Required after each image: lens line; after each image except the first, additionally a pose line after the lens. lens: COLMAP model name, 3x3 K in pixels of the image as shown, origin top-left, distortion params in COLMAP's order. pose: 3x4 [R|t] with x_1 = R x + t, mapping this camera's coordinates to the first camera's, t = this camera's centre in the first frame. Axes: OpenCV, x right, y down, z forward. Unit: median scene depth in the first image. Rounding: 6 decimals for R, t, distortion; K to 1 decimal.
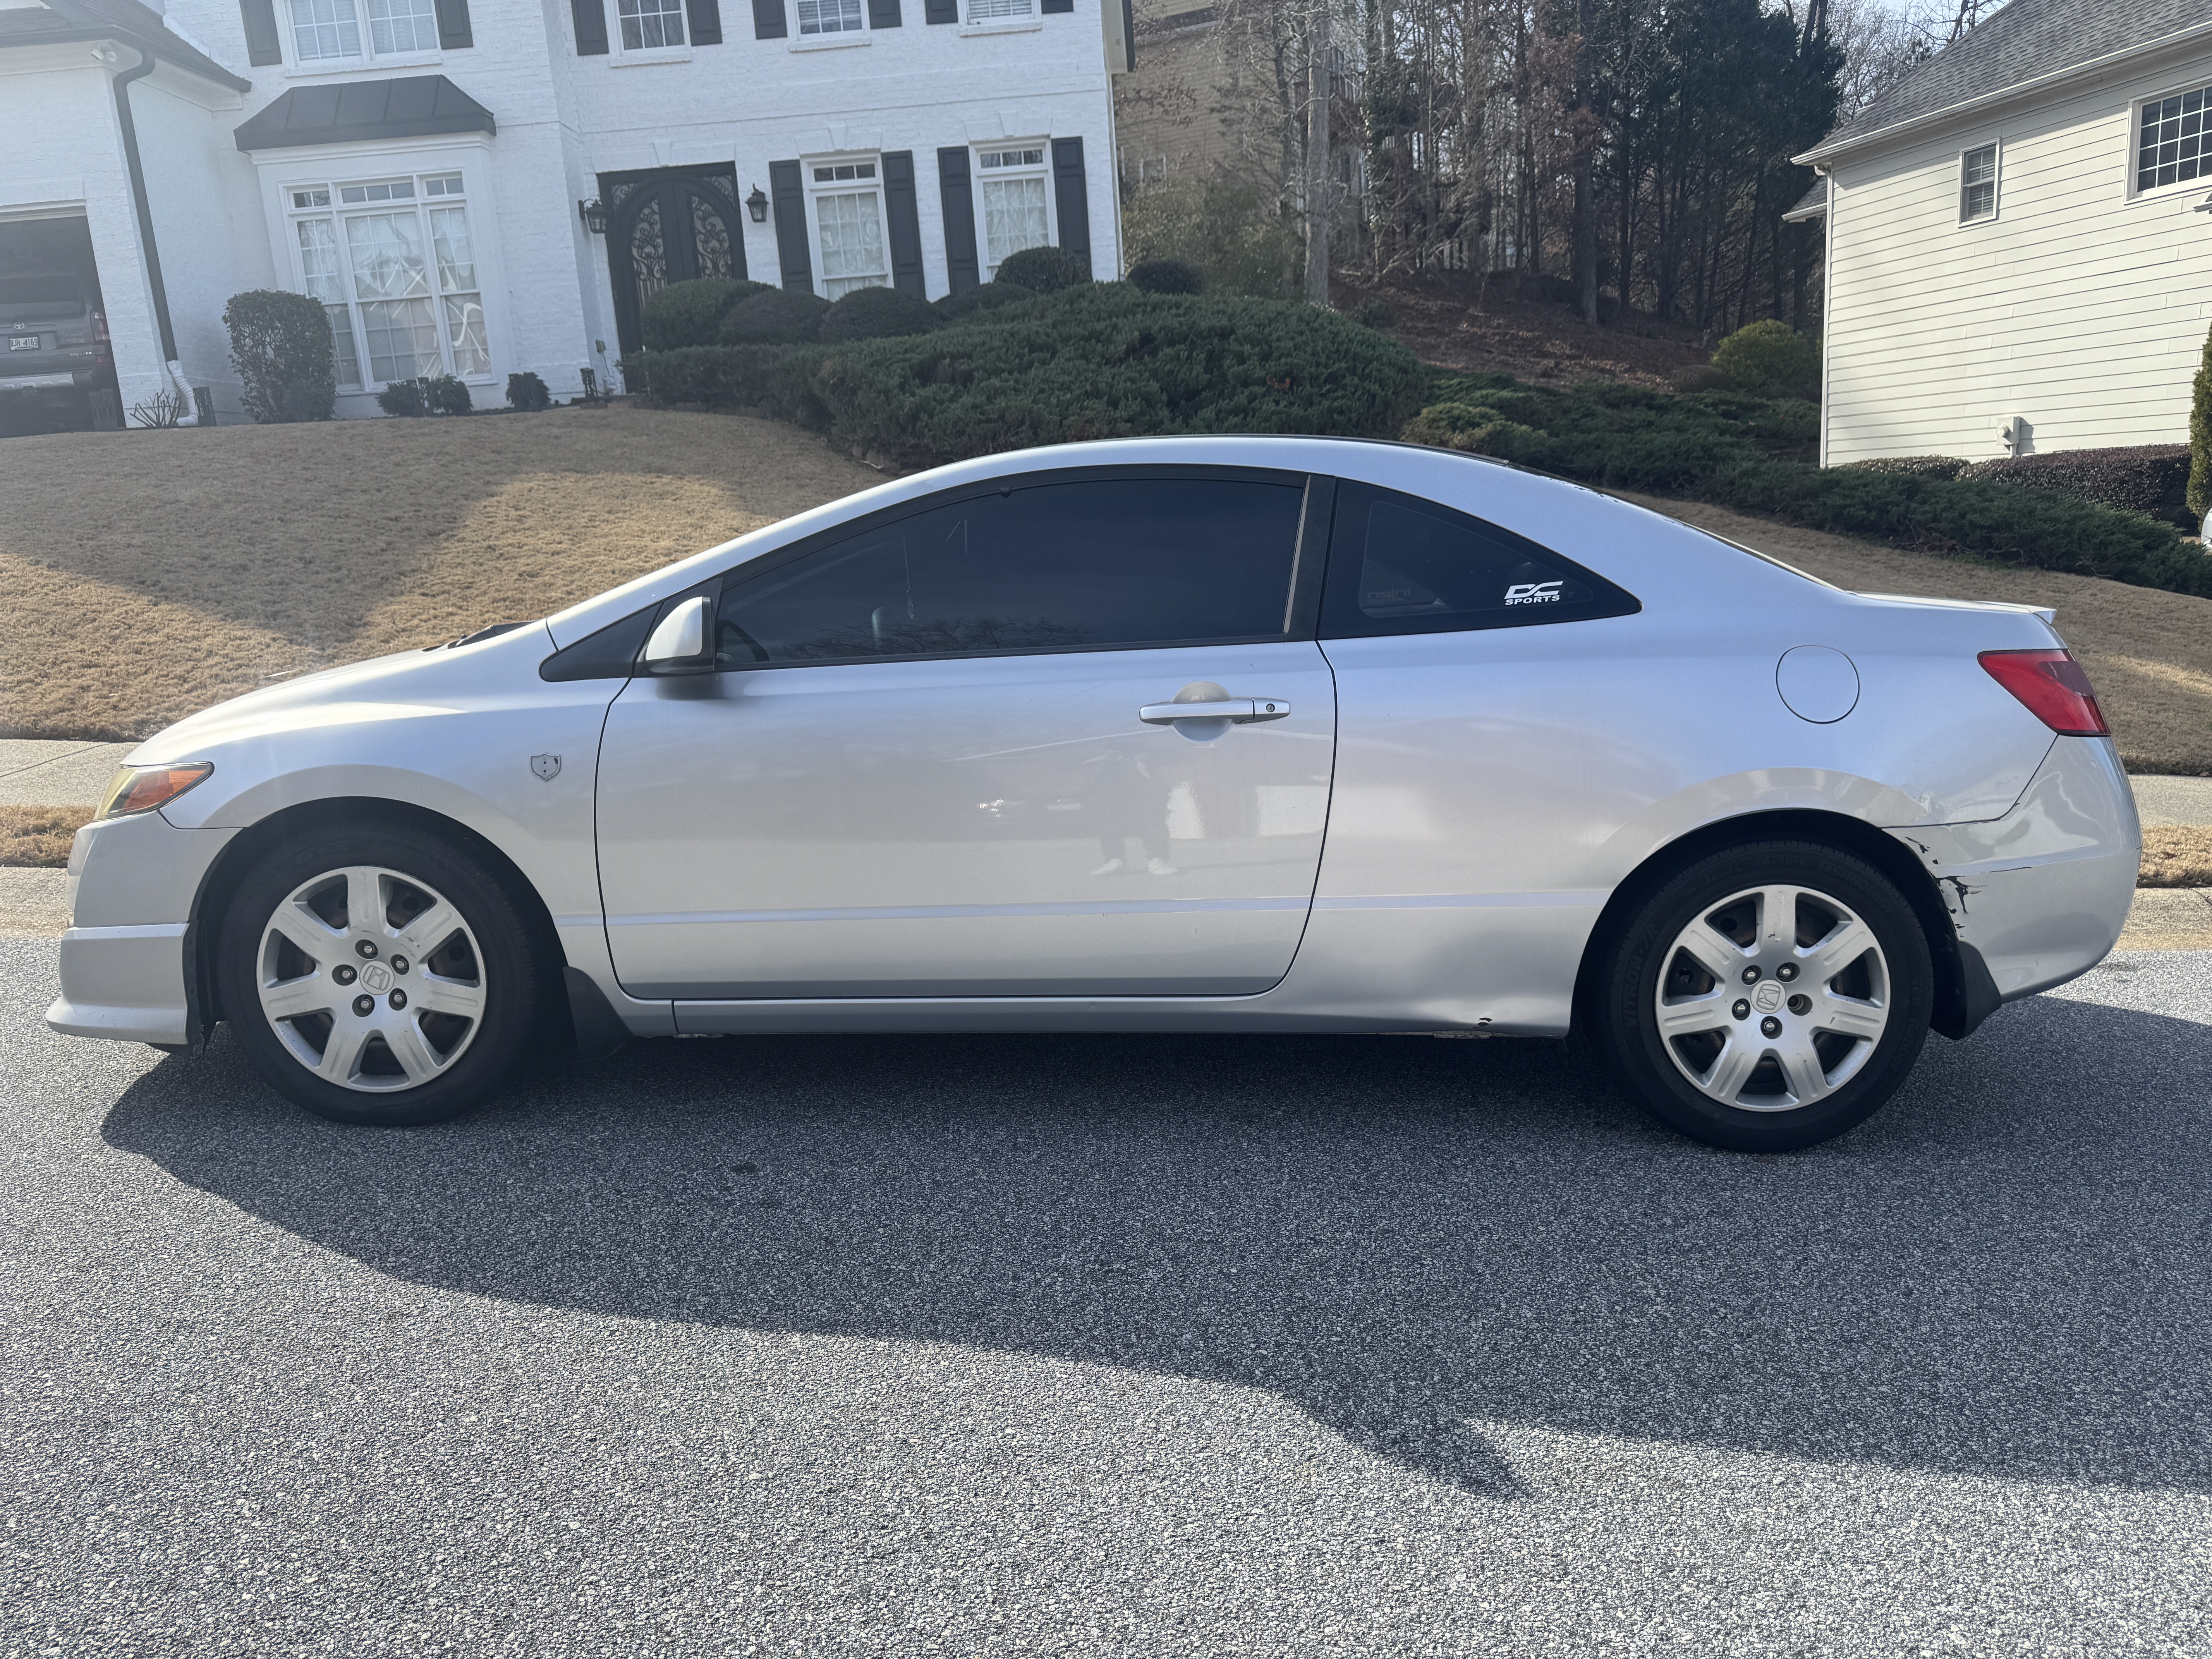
lens RADIAL K [[1556.2, 0, 1113.9], [0, 1556.2, 841.1], [0, 0, 1]] dist [-0.006987, 0.002438]
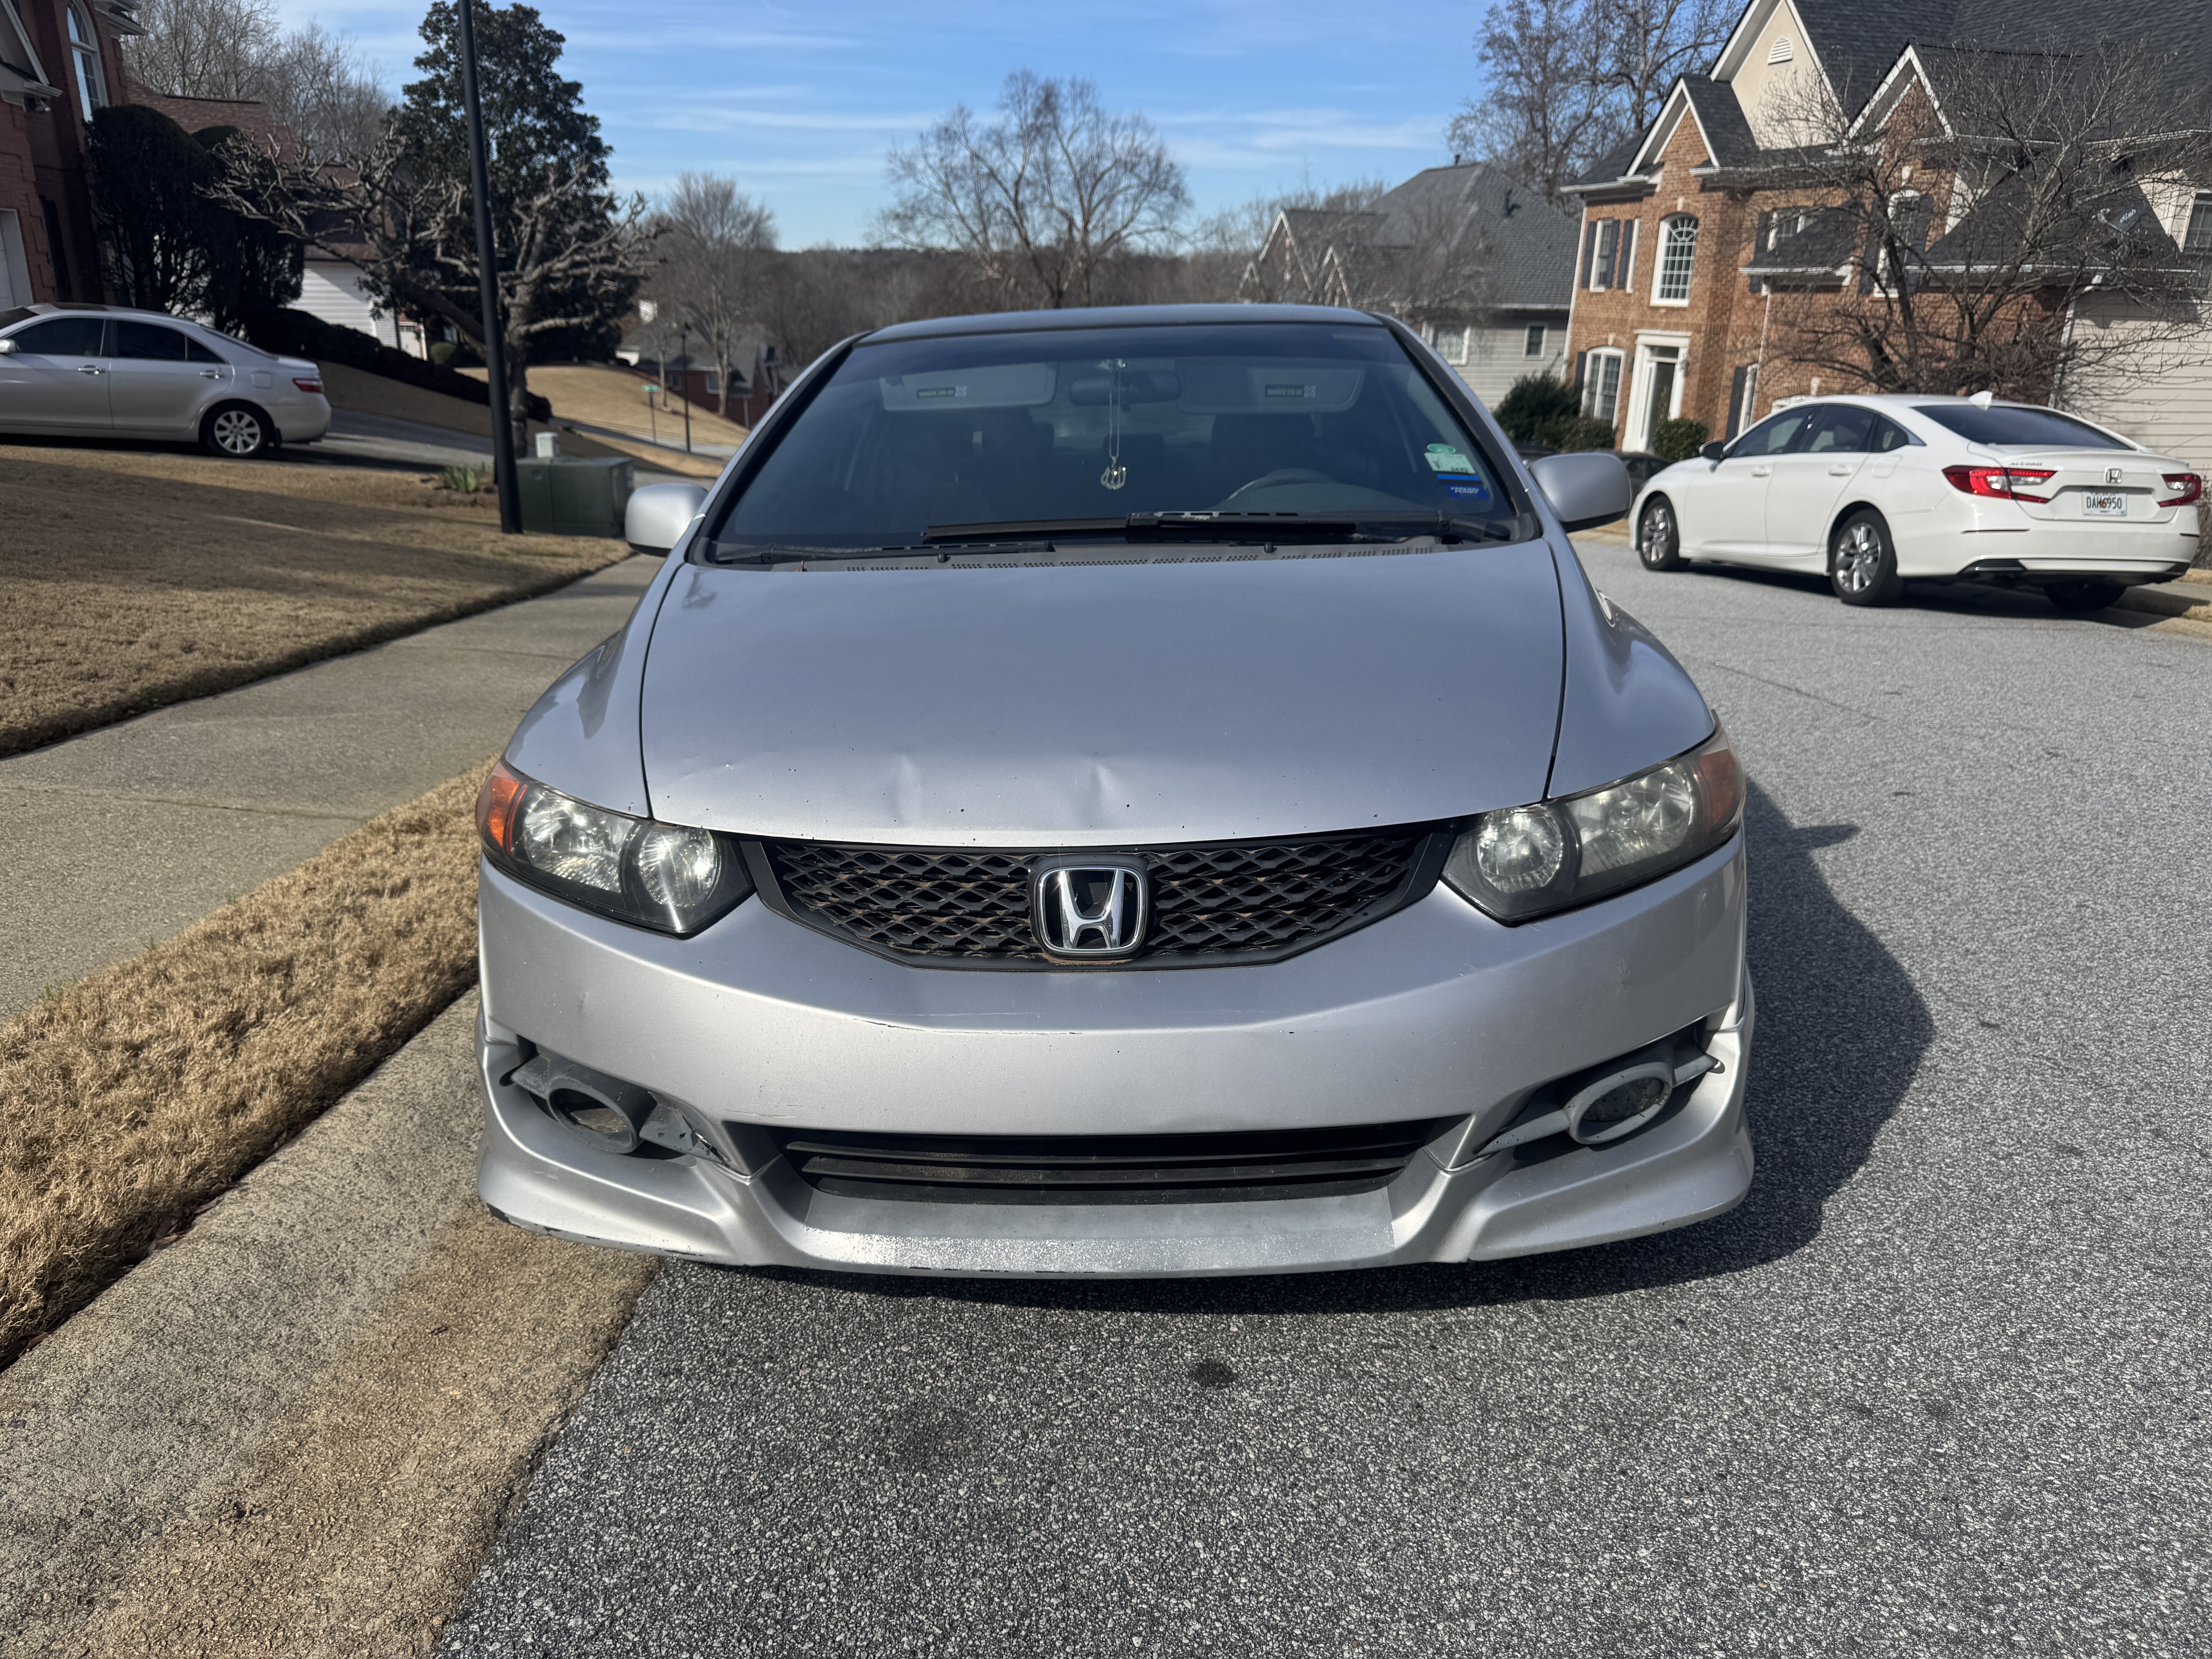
lens RADIAL K [[1573.0, 0, 1104.8], [0, 1573.0, 823.5], [0, 0, 1]] dist [-0.004247, -0.004036]
pose [[0.050219, -0.253110, 0.966133, -0.155243], [0.186717, 0.952678, 0.239879, -0.026282], [-0.981129, 0.168347, 0.095102, 0.143821]]
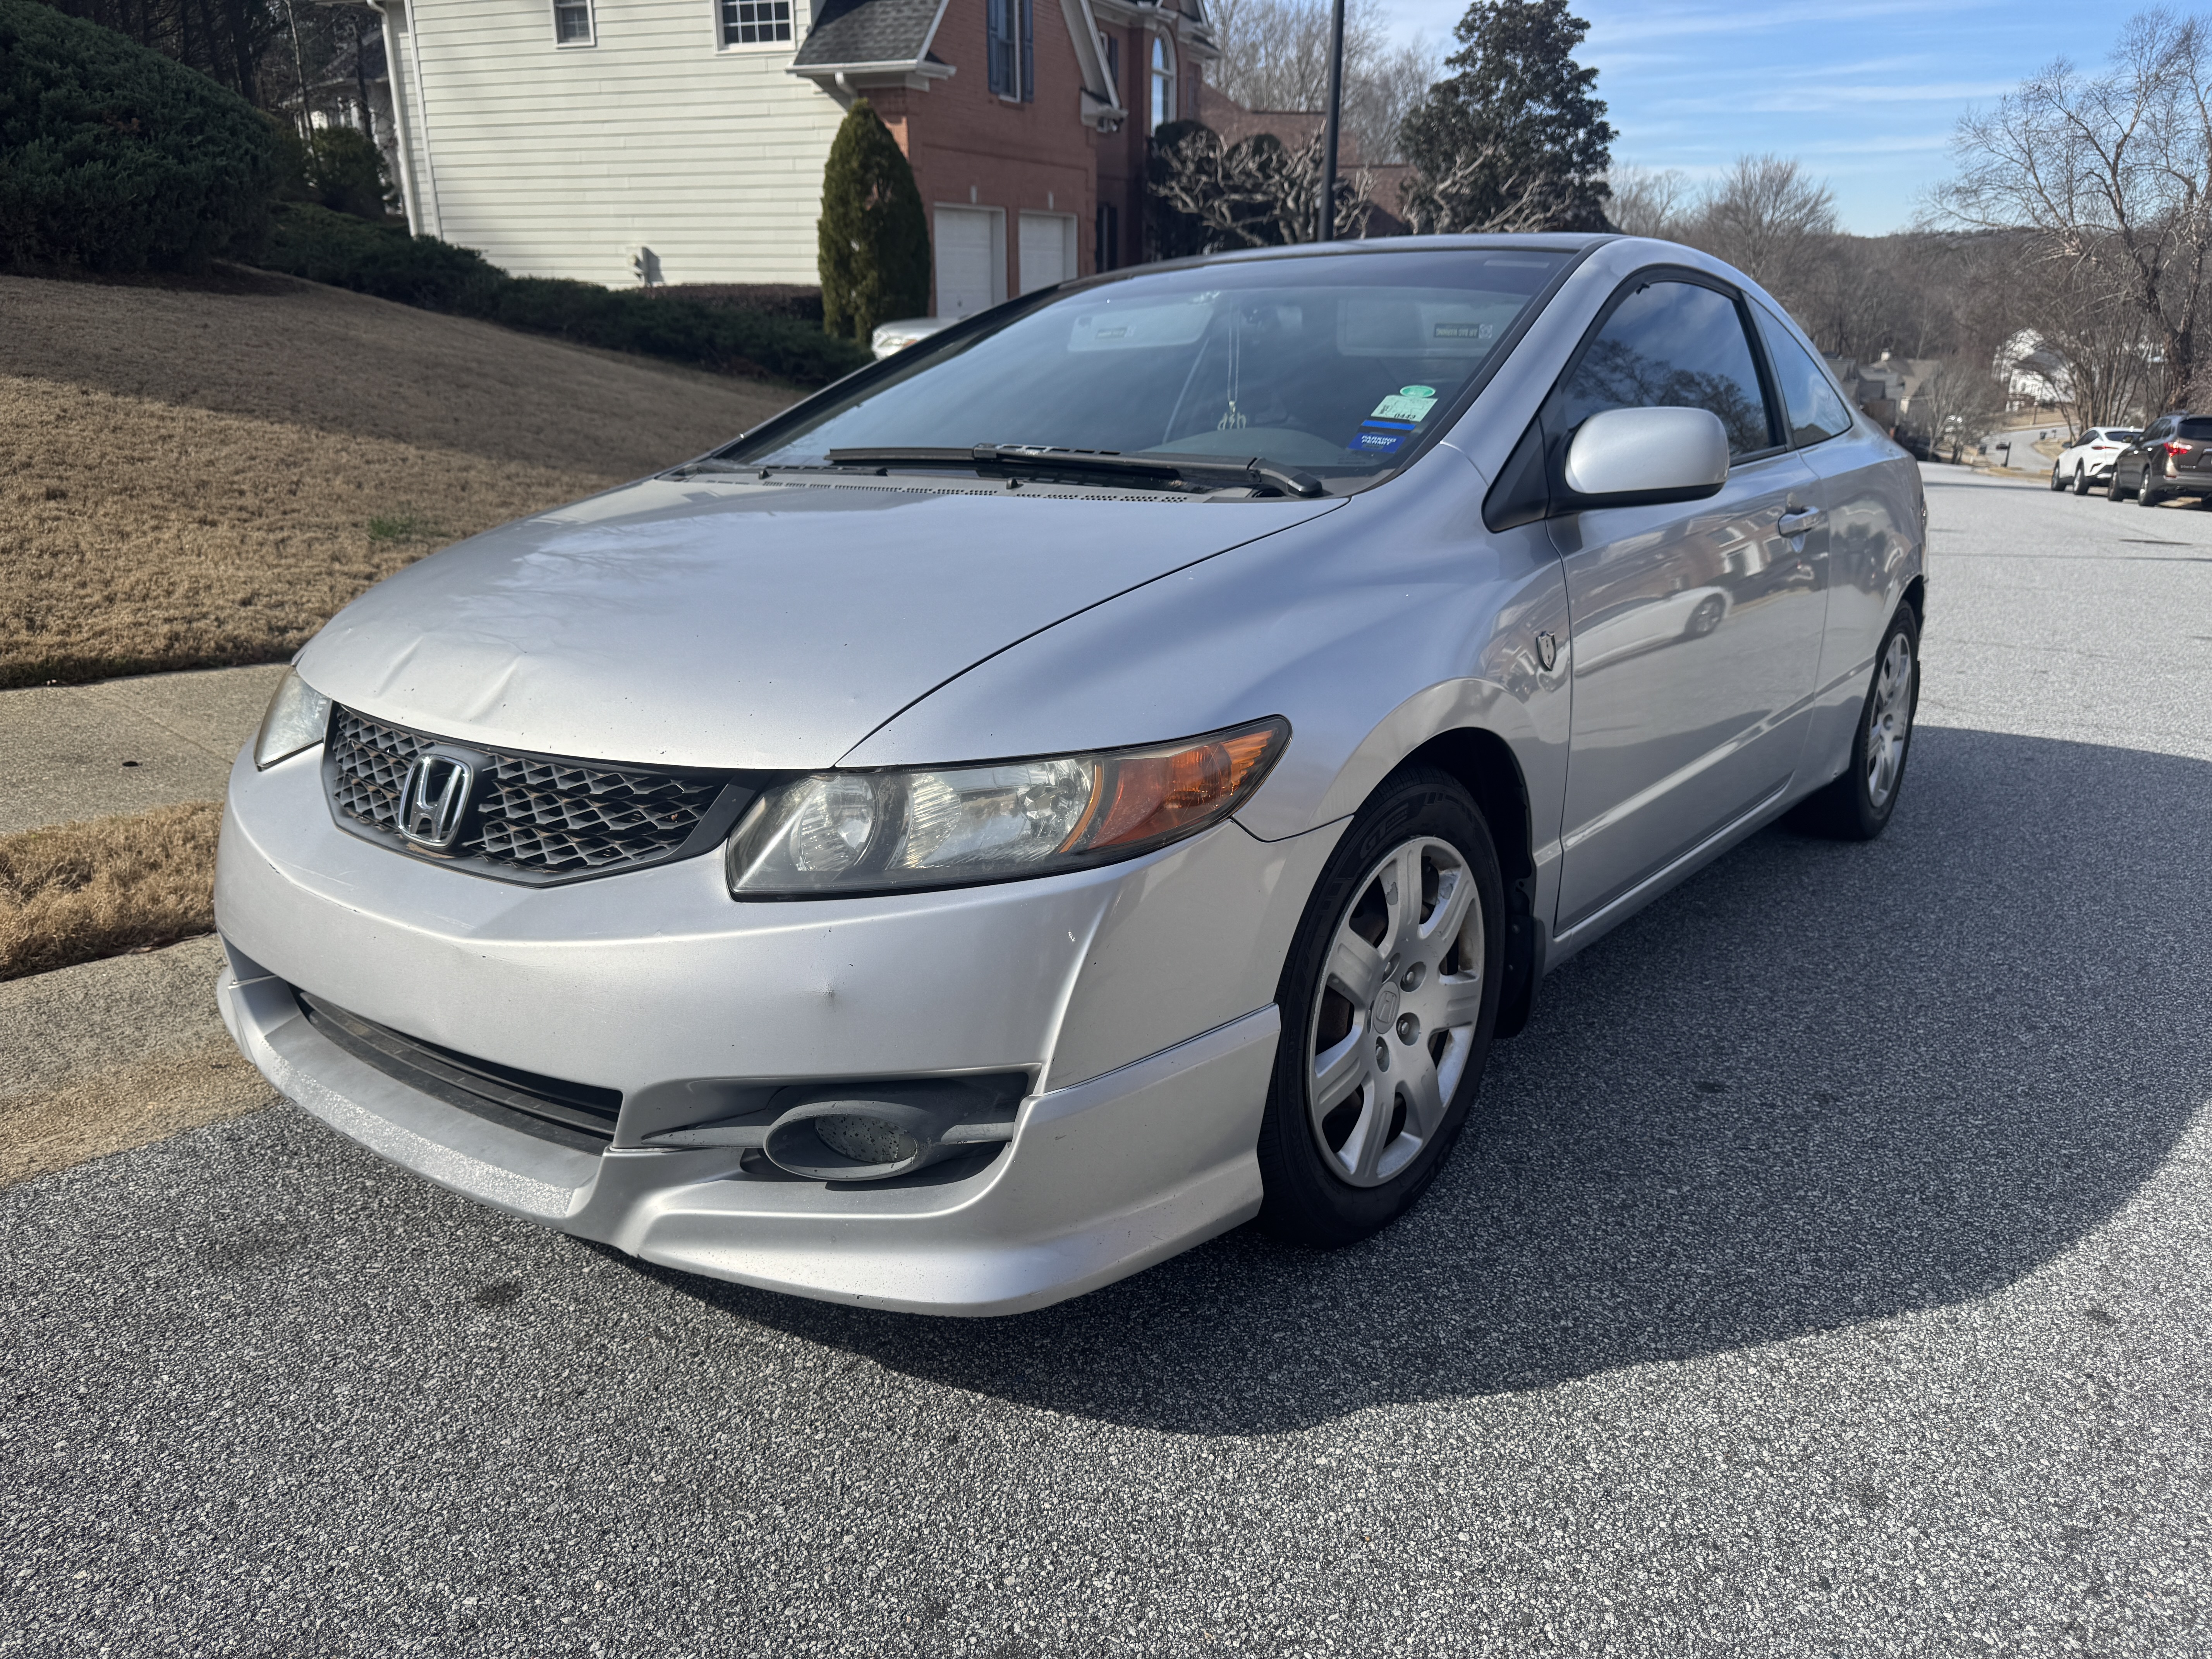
lens RADIAL K [[1556.2, 0, 1113.9], [0, 1556.2, 841.1], [0, 0, 1]] dist [-0.006987, 0.002438]
pose [[0.609117, -0.206792, 0.765645, -0.123658], [0.123457, 0.978363, 0.166027, -0.011884], [-0.783412, -0.006606, 0.621468, 0.083828]]
